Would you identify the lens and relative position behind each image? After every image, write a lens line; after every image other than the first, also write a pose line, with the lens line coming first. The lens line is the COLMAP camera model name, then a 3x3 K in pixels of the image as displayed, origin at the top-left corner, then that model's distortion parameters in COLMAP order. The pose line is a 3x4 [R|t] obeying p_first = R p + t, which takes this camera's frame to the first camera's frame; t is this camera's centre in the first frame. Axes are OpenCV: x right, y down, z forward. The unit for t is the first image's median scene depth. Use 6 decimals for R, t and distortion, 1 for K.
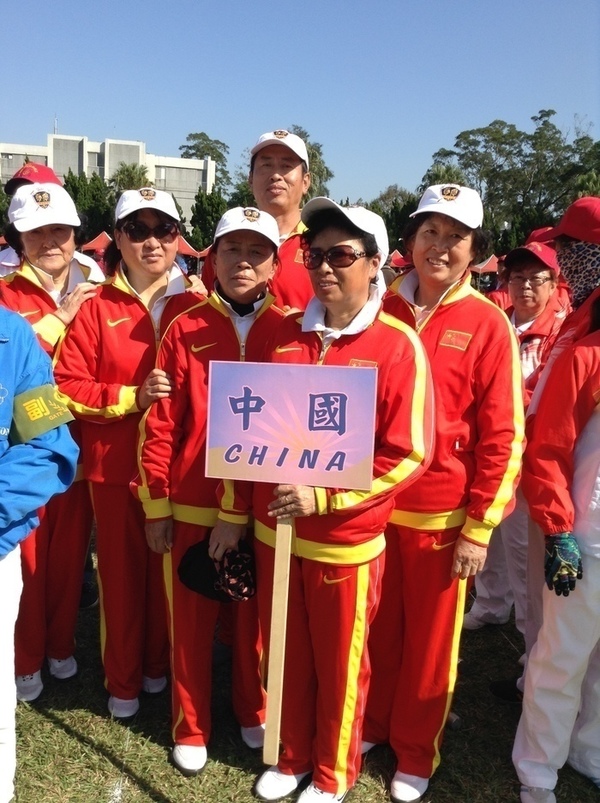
lens RADIAL K [[693.3, 0, 306.6], [0, 693.3, 406.9], [0, 0, 1]] dist [0.015496, -0.073169]
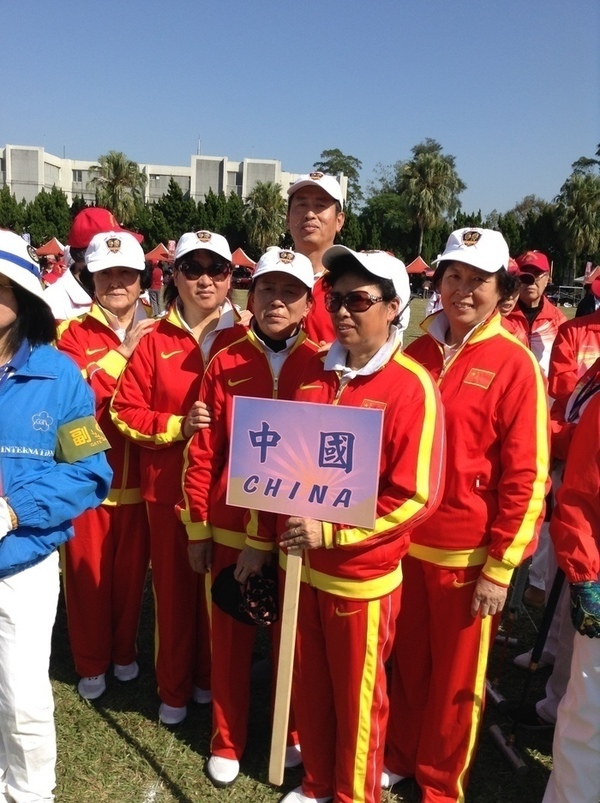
lens RADIAL K [[693.3, 0, 311.7], [0, 693.3, 400.4], [0, 0, 1]] dist [0.015496, -0.073169]
pose [[0.984115, 0.025678, -0.175663, 0.144779], [-0.030339, 0.999254, -0.023896, -0.034138], [0.174918, 0.028845, 0.984160, -0.027026]]
